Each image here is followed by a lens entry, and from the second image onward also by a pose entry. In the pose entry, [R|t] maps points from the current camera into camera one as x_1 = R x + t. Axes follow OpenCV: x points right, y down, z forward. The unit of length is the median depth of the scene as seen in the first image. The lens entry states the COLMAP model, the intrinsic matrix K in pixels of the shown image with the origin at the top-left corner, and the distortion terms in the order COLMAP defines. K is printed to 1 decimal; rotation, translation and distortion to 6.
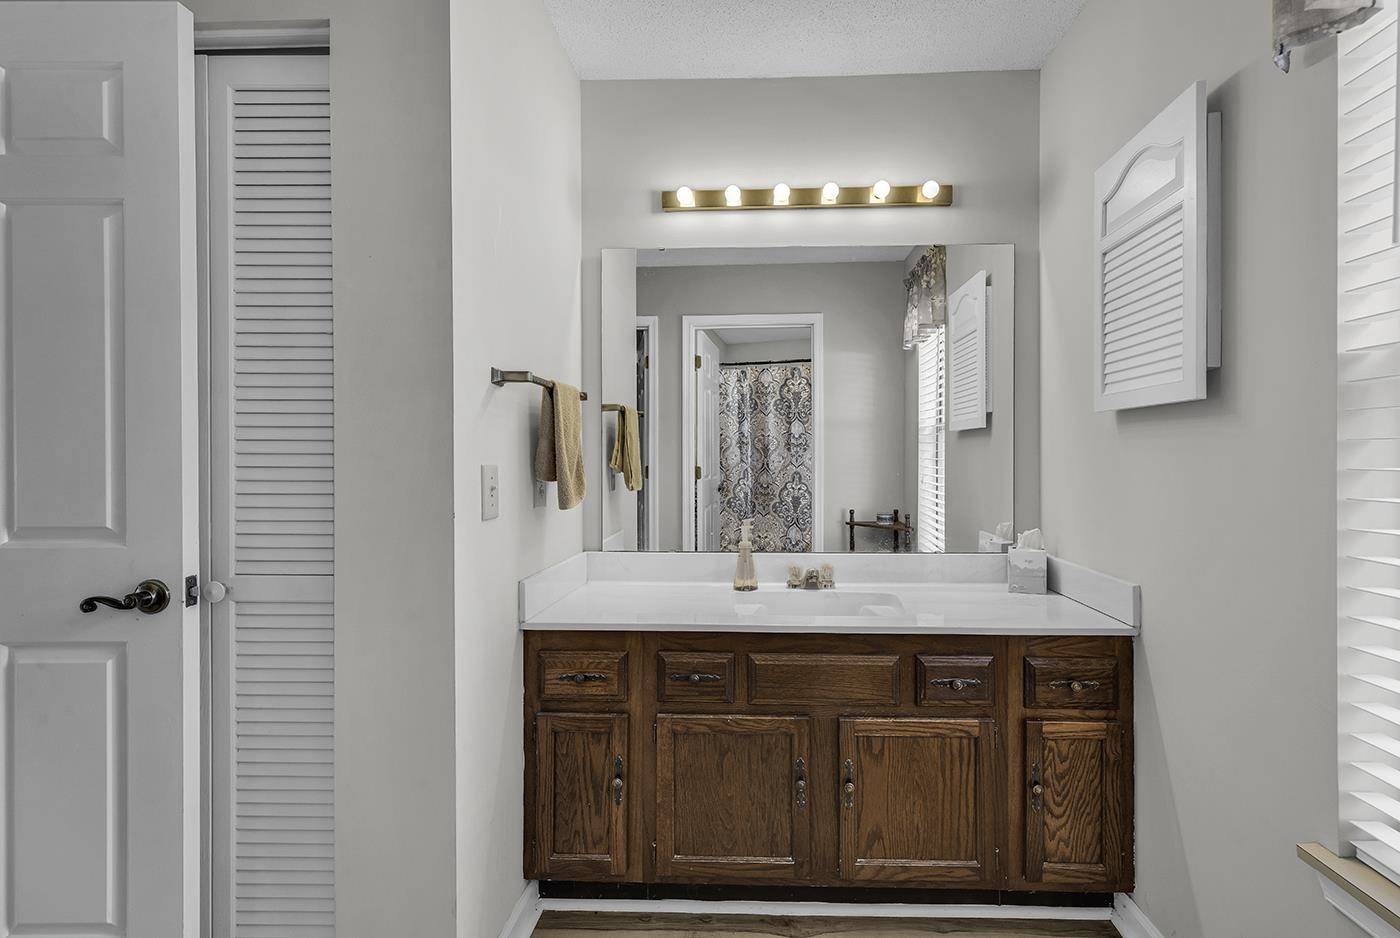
lens RADIAL K [[559.0, 0, 702.1], [0, 559.0, 439.4], [0, 0, 1]] dist [0.001326, 0.000049]
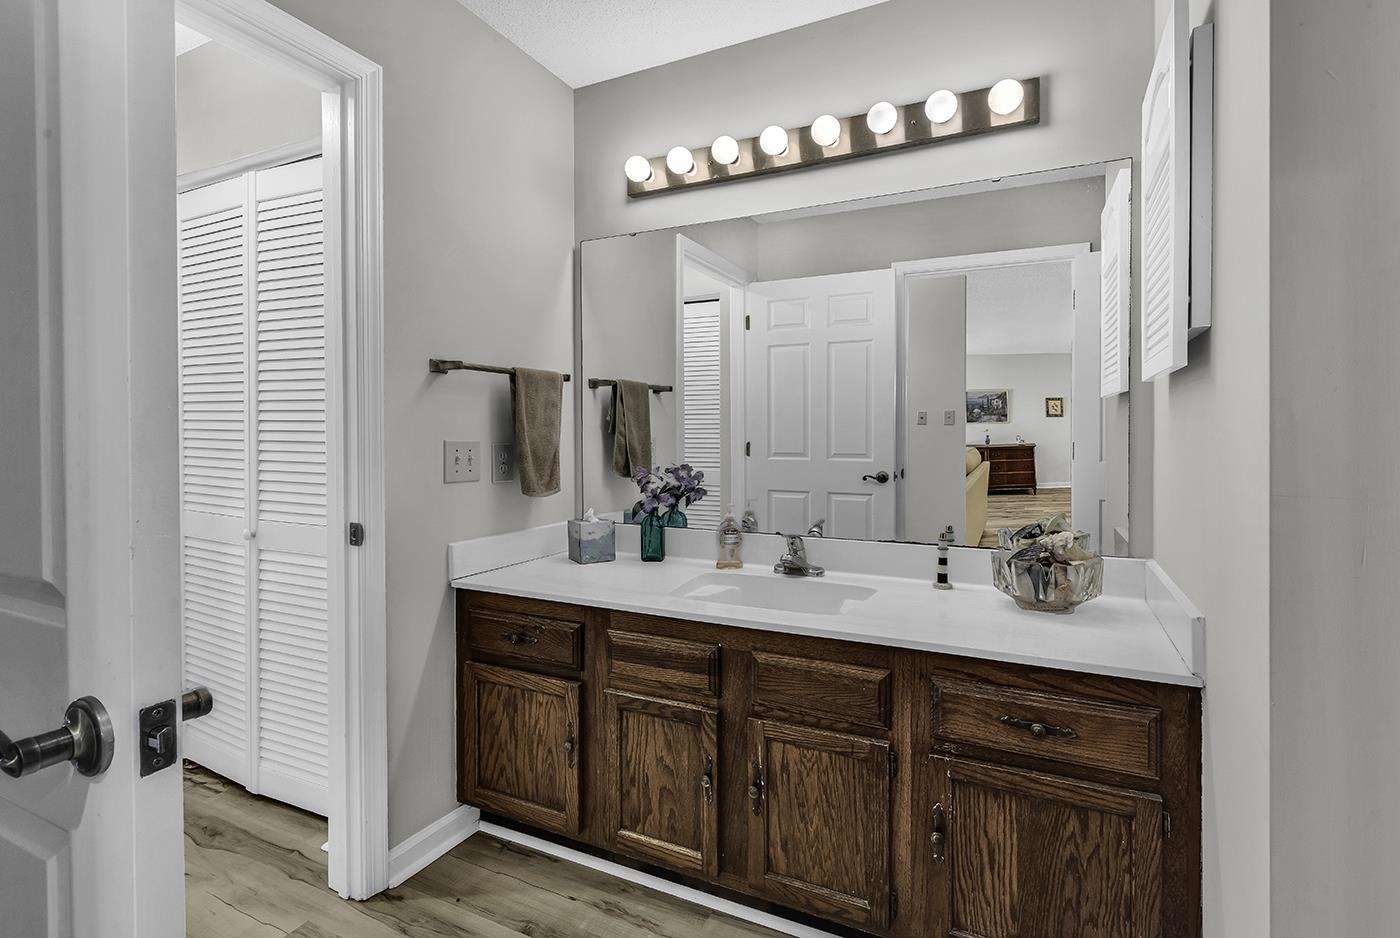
lens RADIAL K [[630.2, 0, 704.2], [0, 630.2, 431.6], [0, 0, 1]] dist [0.001547, -0.000084]
pose [[0.926137, -0.000044, -0.377188, 0.536785], [0.005329, 0.999902, 0.012969, 0.003650], [0.377150, -0.014022, 0.926046, -0.001953]]
